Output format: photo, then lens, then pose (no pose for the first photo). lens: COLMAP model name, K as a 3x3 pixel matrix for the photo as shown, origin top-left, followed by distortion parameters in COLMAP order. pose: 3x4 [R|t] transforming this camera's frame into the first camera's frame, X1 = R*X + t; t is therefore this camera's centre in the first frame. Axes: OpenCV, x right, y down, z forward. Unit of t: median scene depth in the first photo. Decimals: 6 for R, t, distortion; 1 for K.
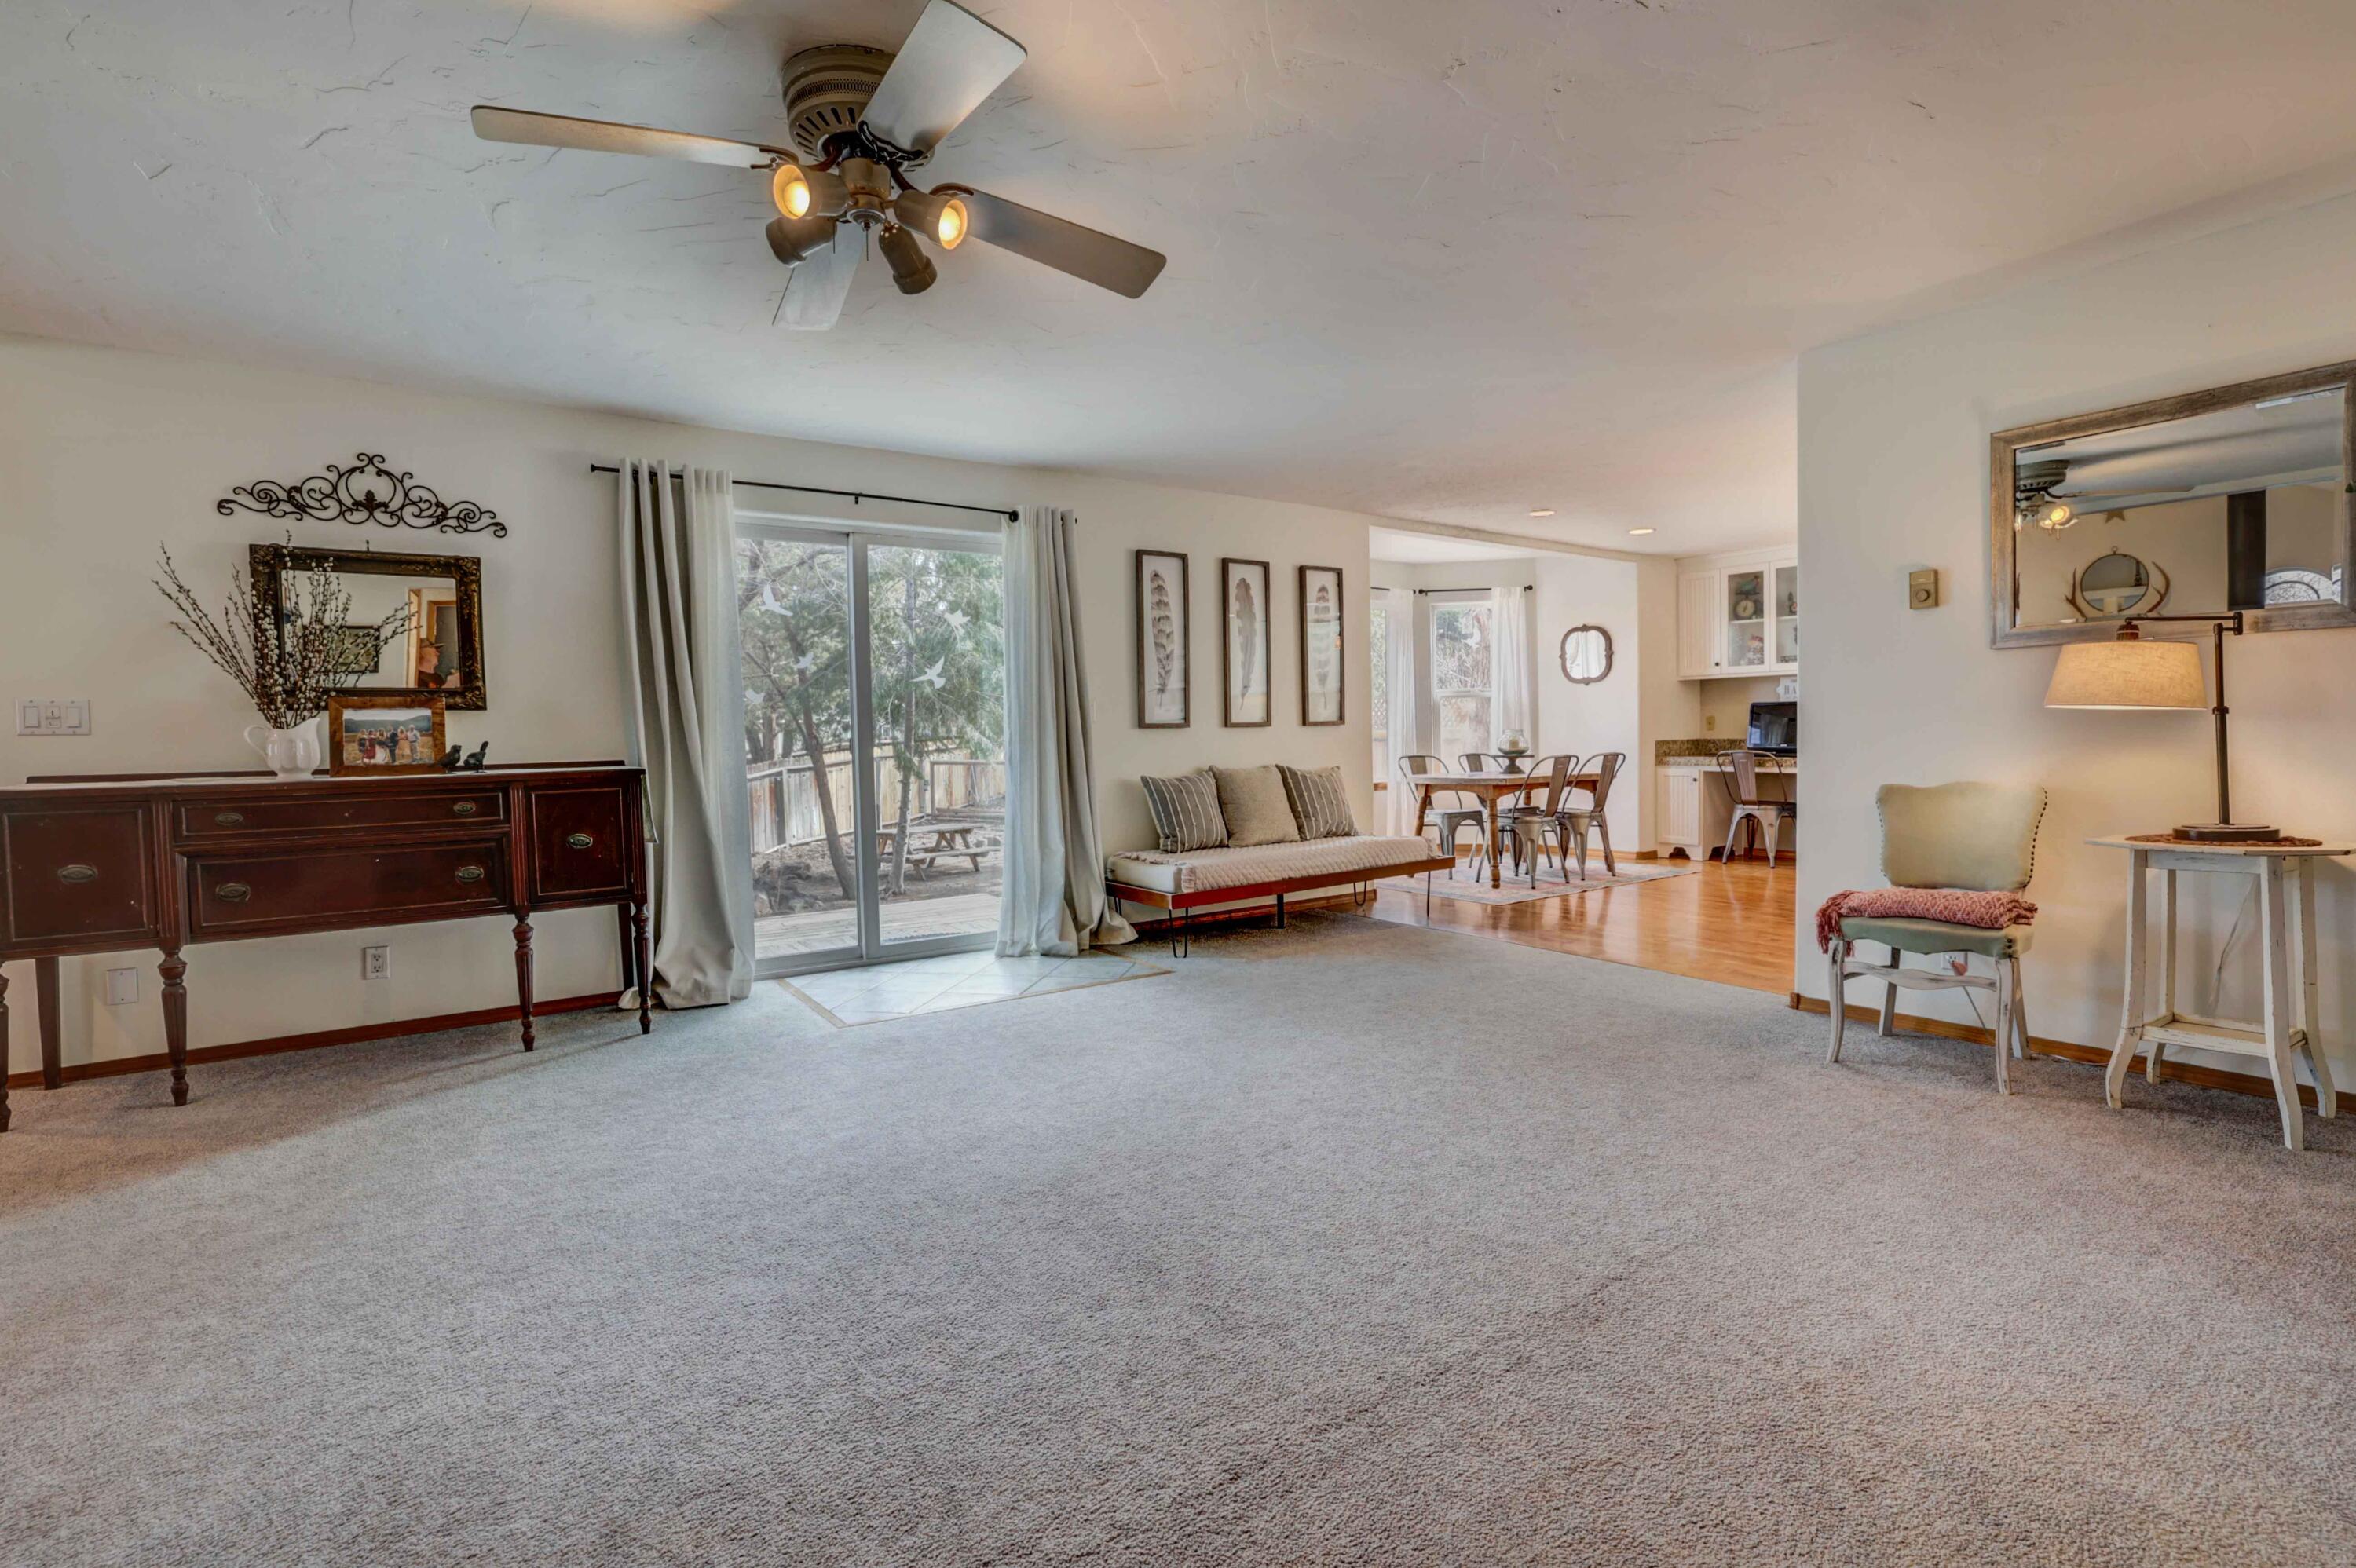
lens RADIAL K [[1096.0, 0, 1190.7], [0, 1096.0, 782.8], [0, 0, 1]] dist [-0.043533, 0.000390]
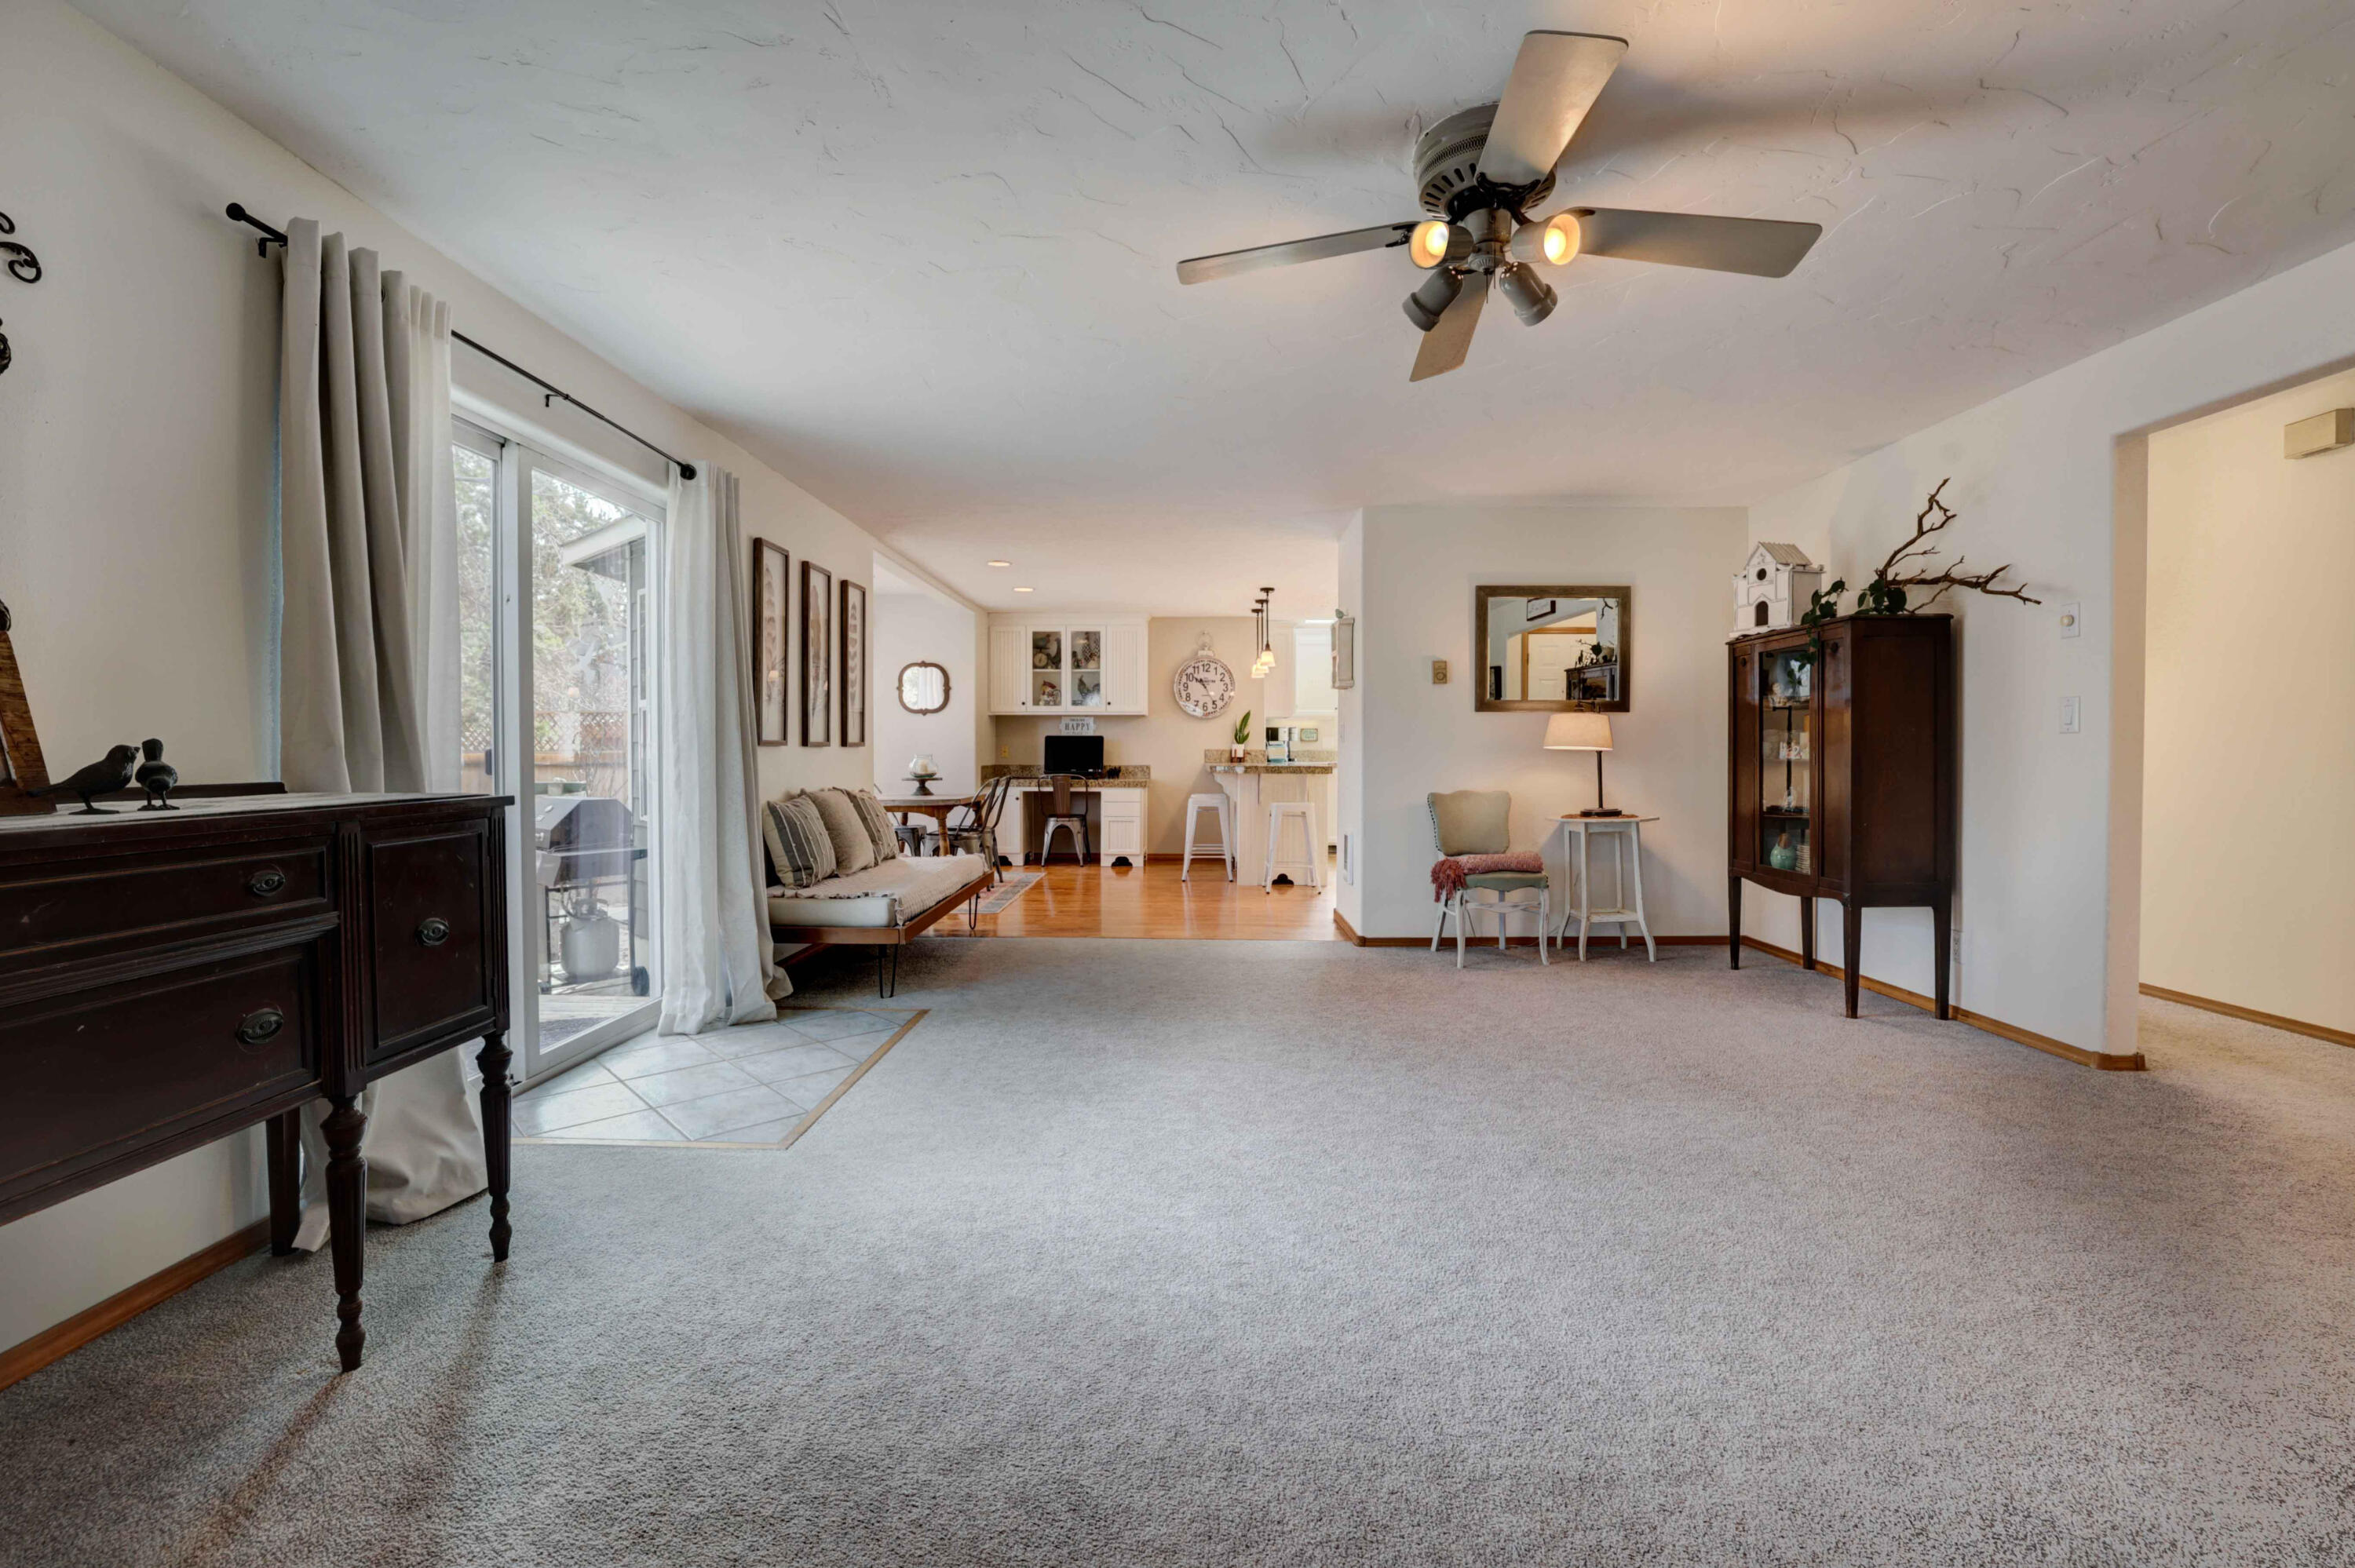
lens RADIAL K [[1029.3, 0, 1180.6], [0, 1029.3, 771.9], [0, 0, 1]] dist [-0.032450, 0.000633]
pose [[0.569398, 0.003370, 0.822055, -0.387017], [0.026275, 0.999406, -0.022297, -0.001989], [-0.821642, 0.034296, 0.568971, 0.206498]]
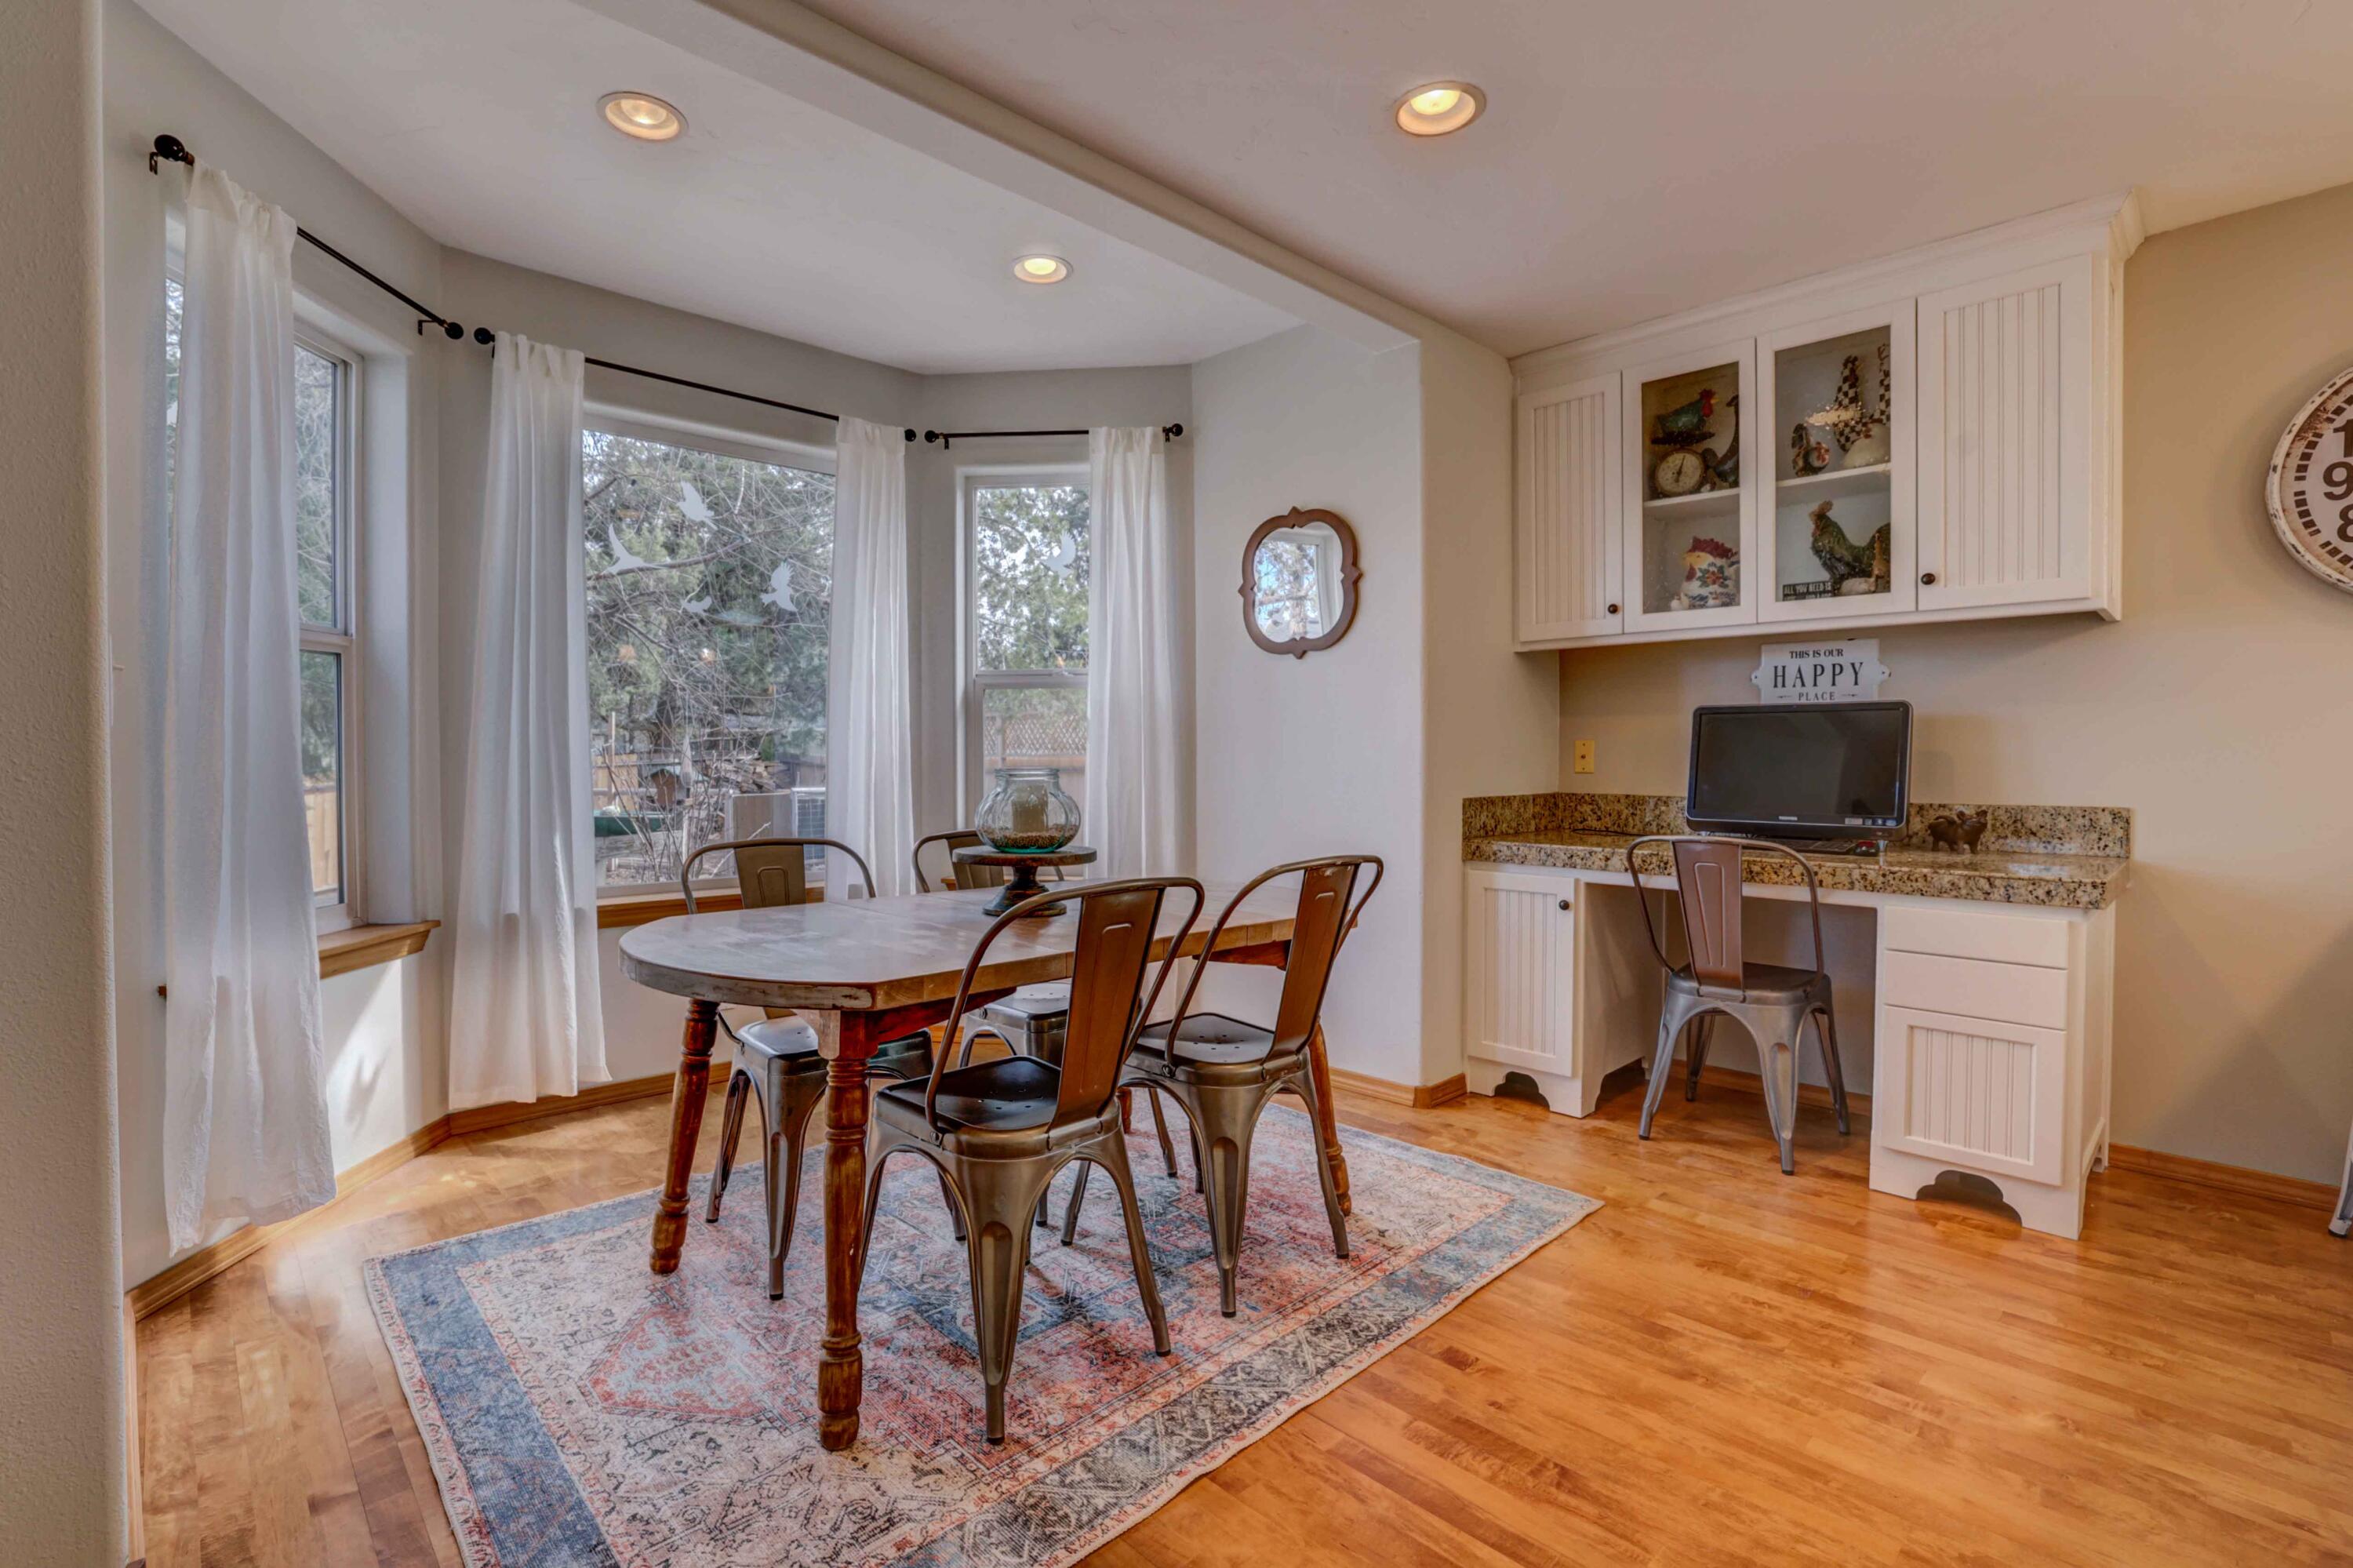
lens RADIAL K [[1028.6, 0, 1179.6], [0, 1028.6, 771.9], [0, 0, 1]] dist [-0.032450, 0.000633]
pose [[0.986134, 0.016759, 0.165100, 0.282000], [-0.011006, 0.999302, -0.035699, -0.036314], [-0.165583, 0.033387, 0.985630, 0.693344]]
